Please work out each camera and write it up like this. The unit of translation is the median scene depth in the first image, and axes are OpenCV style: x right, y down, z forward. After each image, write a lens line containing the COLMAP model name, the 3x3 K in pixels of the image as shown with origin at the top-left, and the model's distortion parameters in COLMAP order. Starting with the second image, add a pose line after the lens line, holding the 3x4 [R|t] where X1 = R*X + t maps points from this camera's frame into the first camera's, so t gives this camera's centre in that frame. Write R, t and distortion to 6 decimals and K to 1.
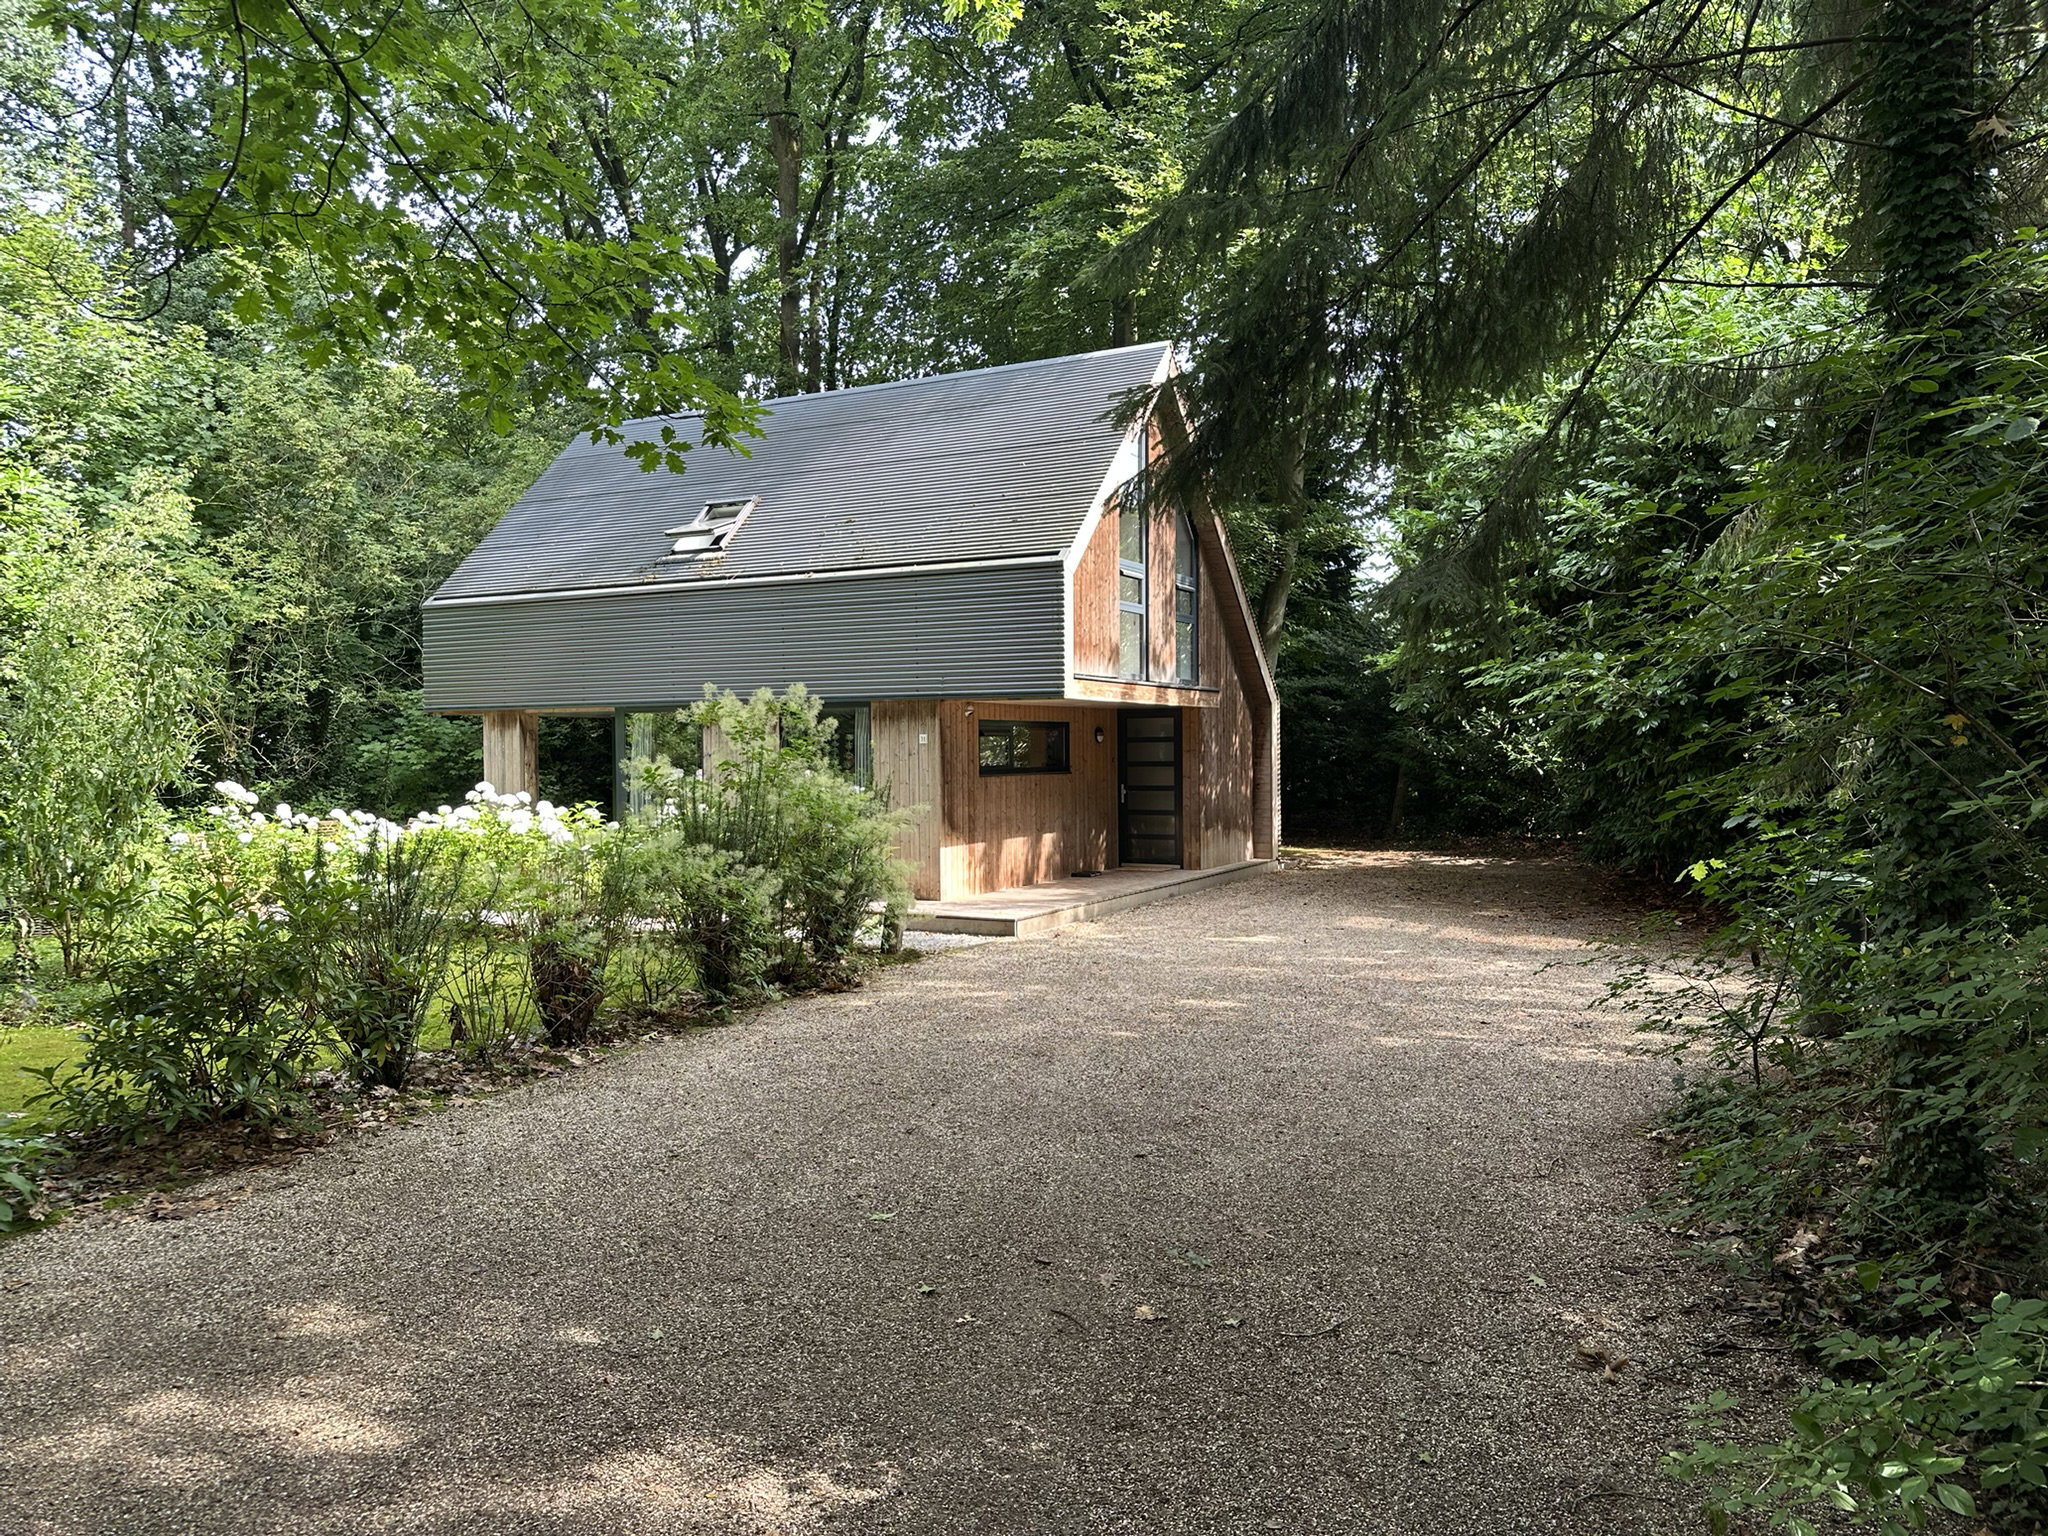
lens RADIAL K [[1458.5, 0, 1031.4], [0, 1458.5, 753.5], [0, 0, 1]] dist [0.008195, -0.014046]
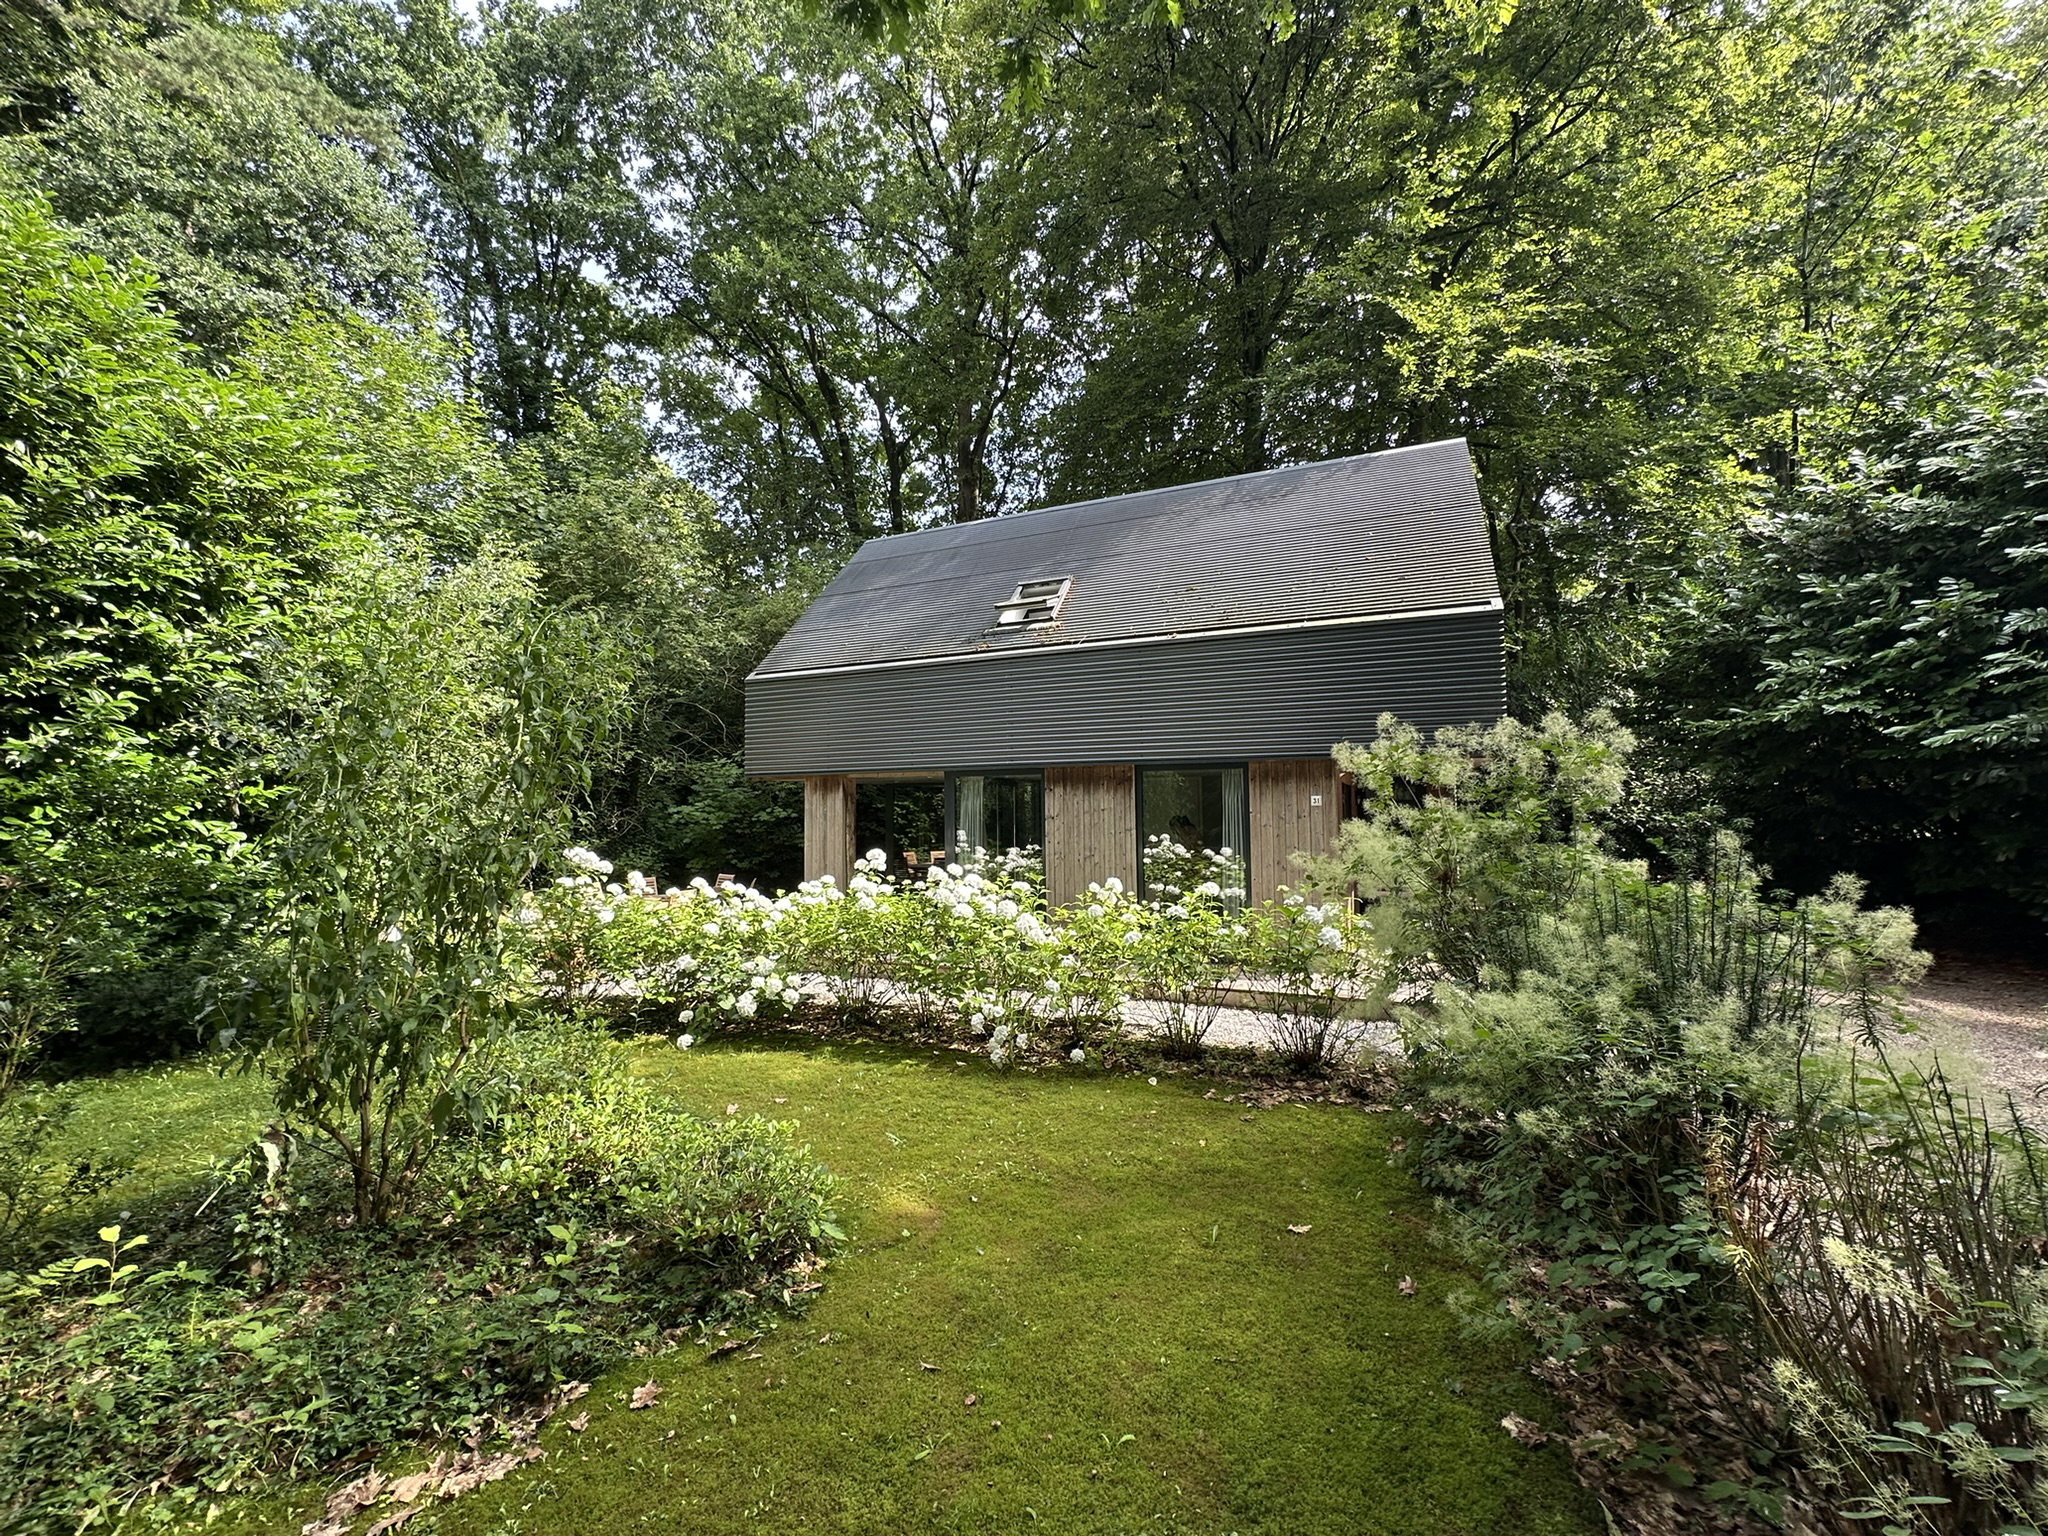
lens RADIAL K [[826.1, 0, 1013.6], [0, 826.1, 776.2], [0, 0, 1]] dist [-0.002355, -0.000094]
pose [[0.999265, 0.000162, 0.038345, -0.258090], [0.001429, 0.999139, -0.041454, -0.003607], [-0.038319, 0.041478, 0.998404, 0.408099]]
